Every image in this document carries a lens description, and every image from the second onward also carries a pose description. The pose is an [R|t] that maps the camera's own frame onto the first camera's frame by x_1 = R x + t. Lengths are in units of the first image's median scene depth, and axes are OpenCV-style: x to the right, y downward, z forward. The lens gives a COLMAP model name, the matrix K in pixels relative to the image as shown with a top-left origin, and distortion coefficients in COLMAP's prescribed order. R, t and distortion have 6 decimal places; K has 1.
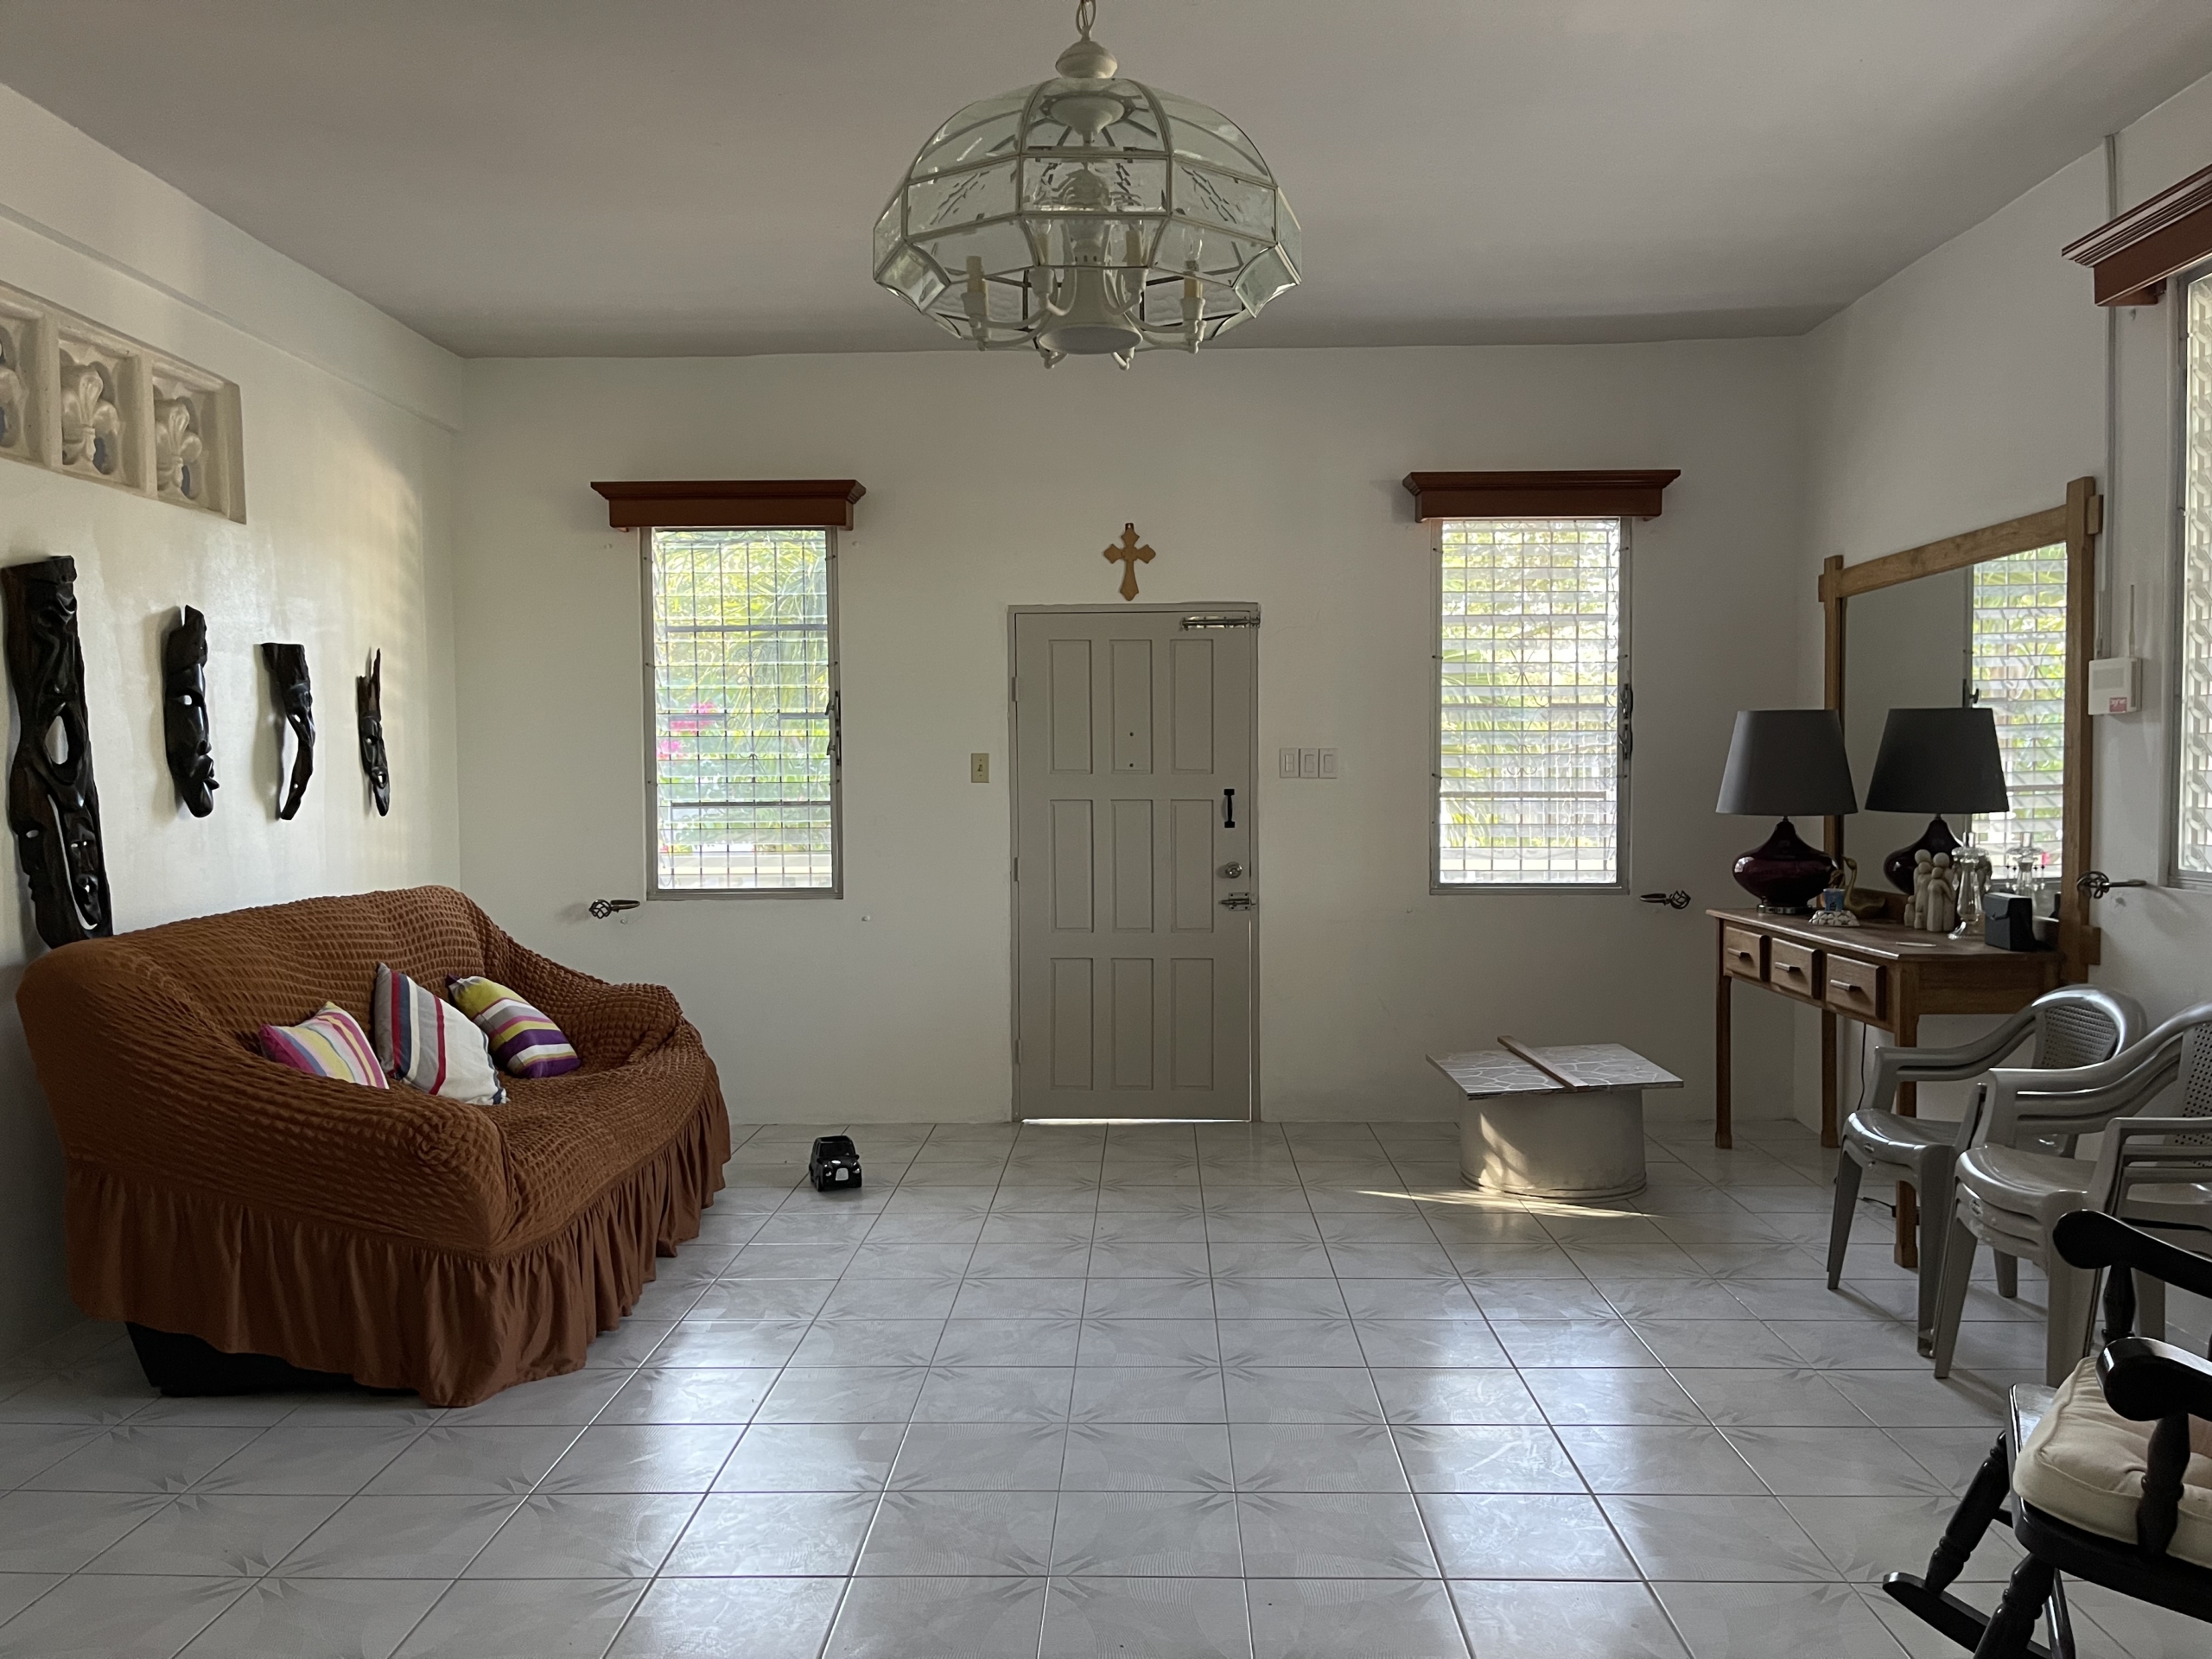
lens RADIAL K [[1677.9, 0, 1106.0], [0, 1677.9, 829.5], [0, 0, 1]] dist [0.079368, -0.085410]
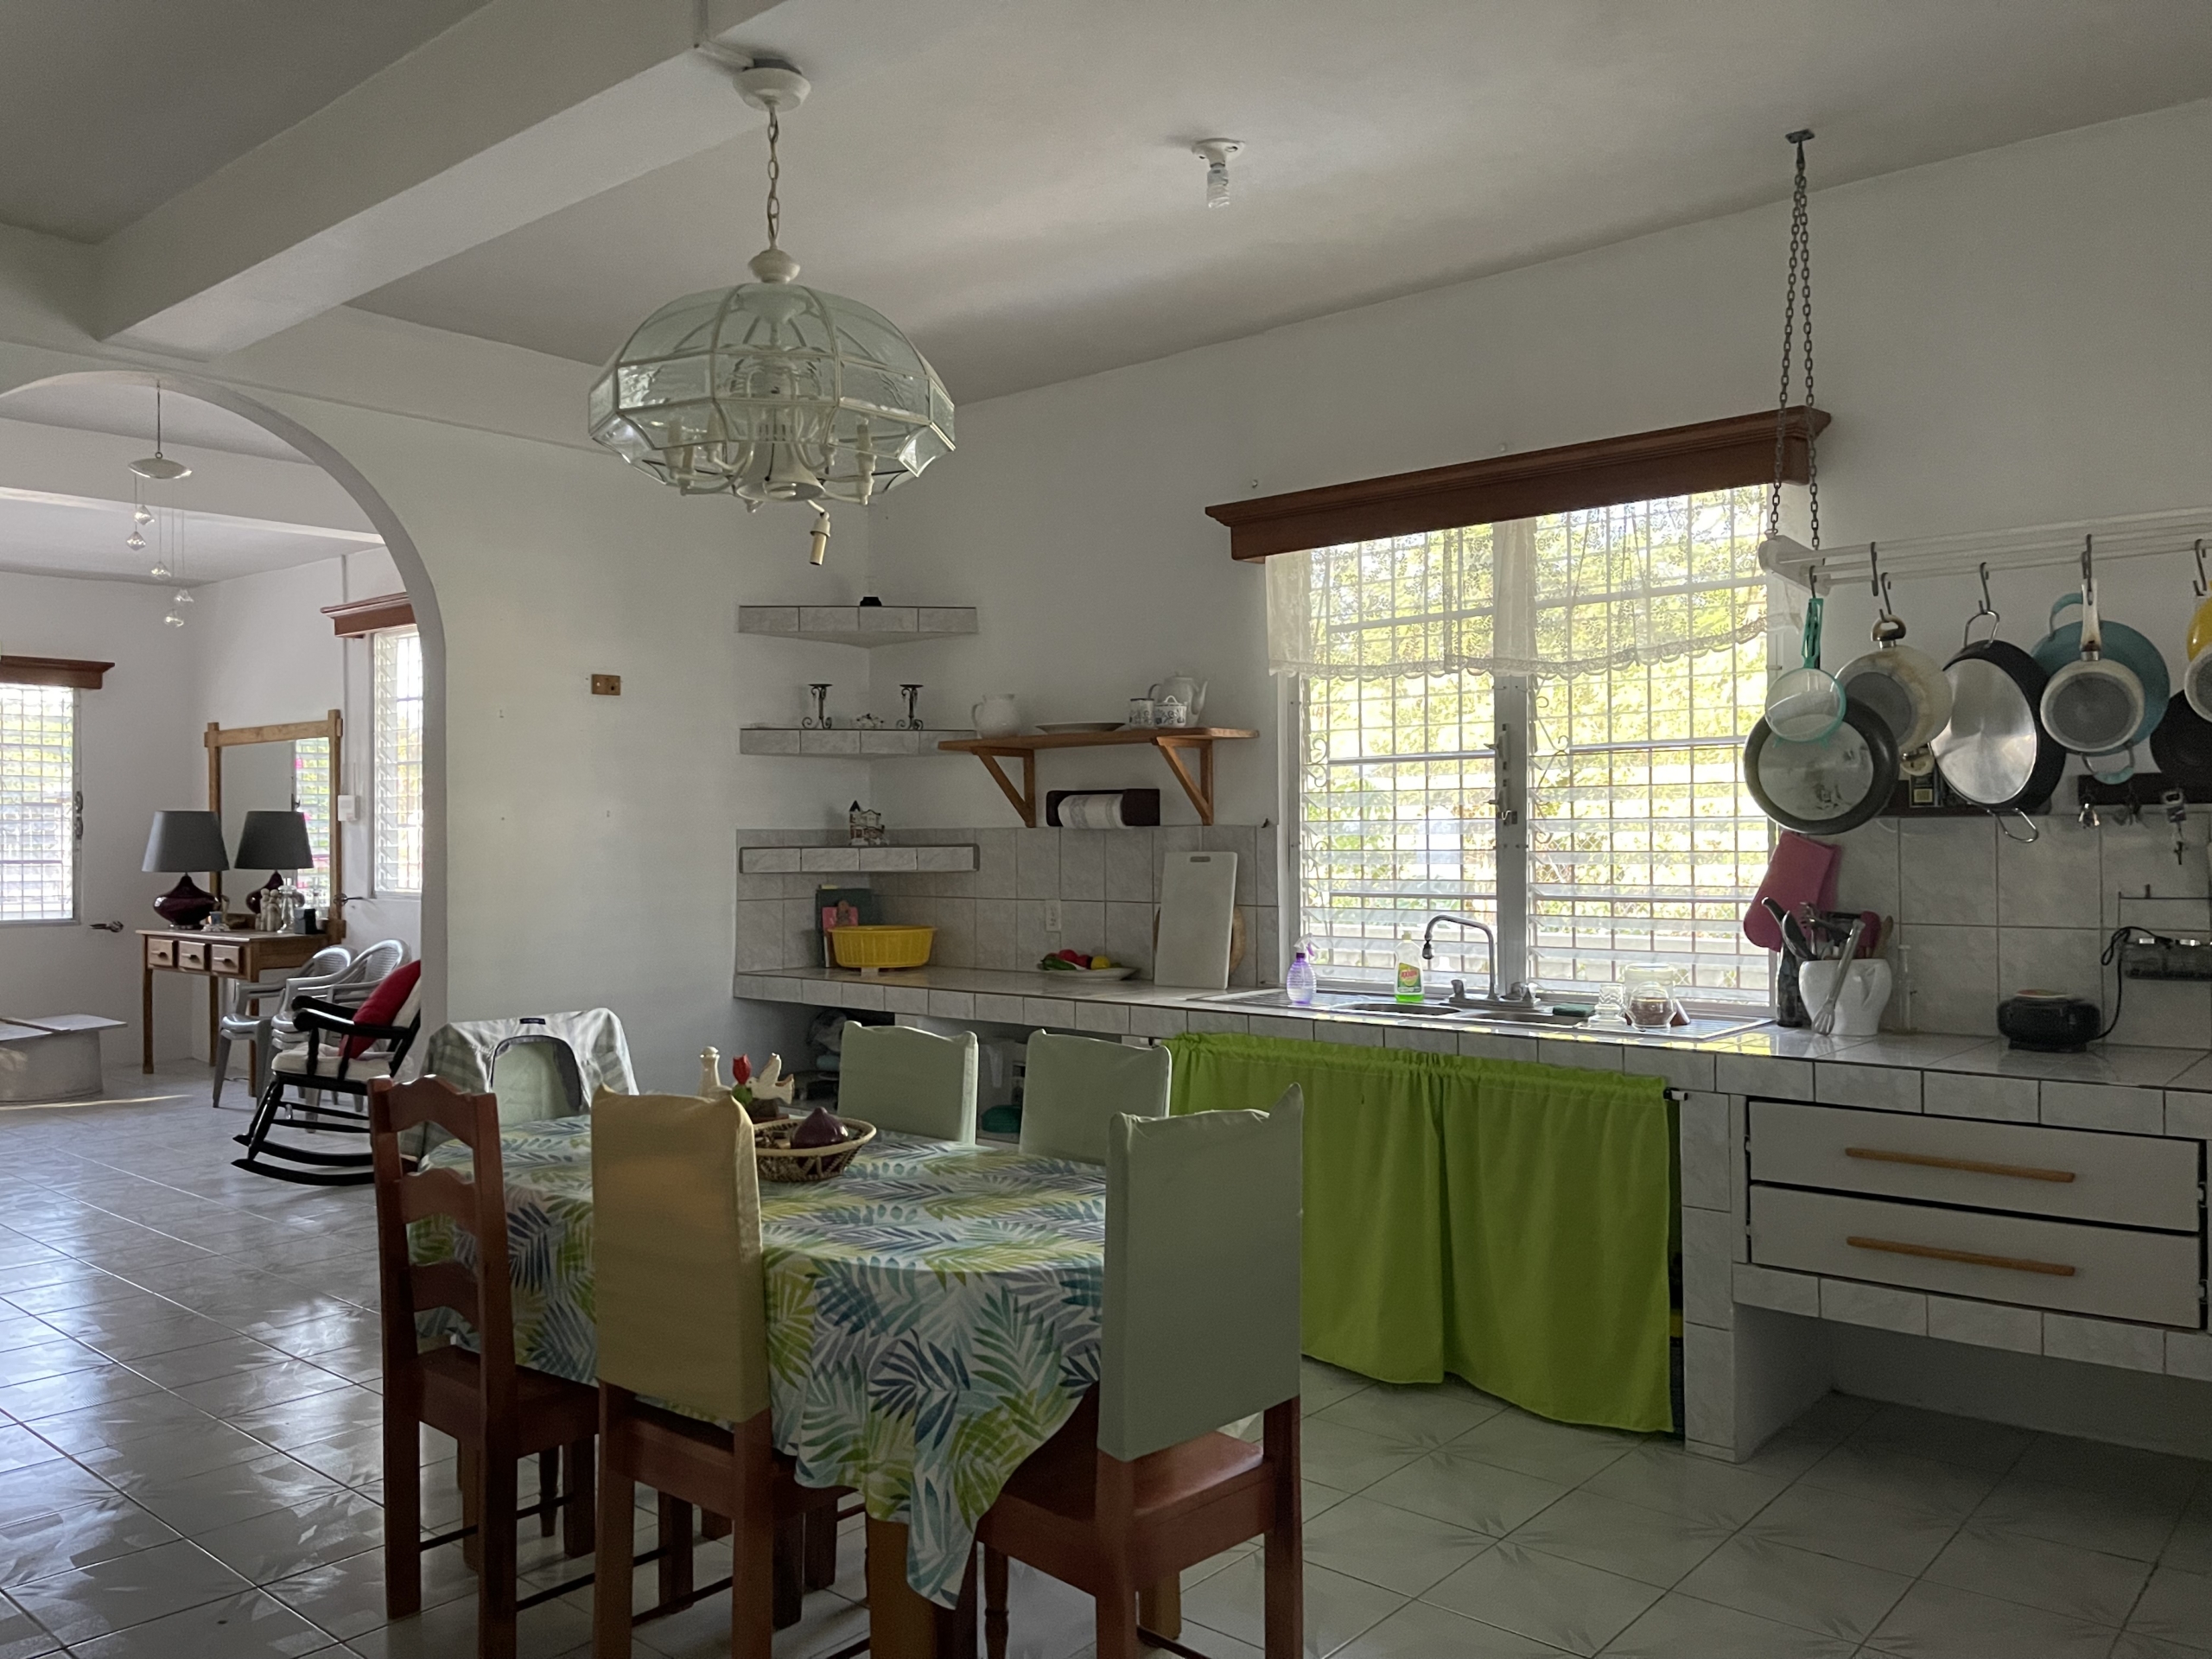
lens RADIAL K [[1677.9, 0, 1106.0], [0, 1677.9, 829.5], [0, 0, 1]] dist [0.079368, -0.085410]
pose [[0.632805, 0.006424, 0.774284, -0.374723], [0.026682, 0.999191, -0.030096, 0.027137], [-0.773851, 0.039704, 0.632122, -0.879410]]
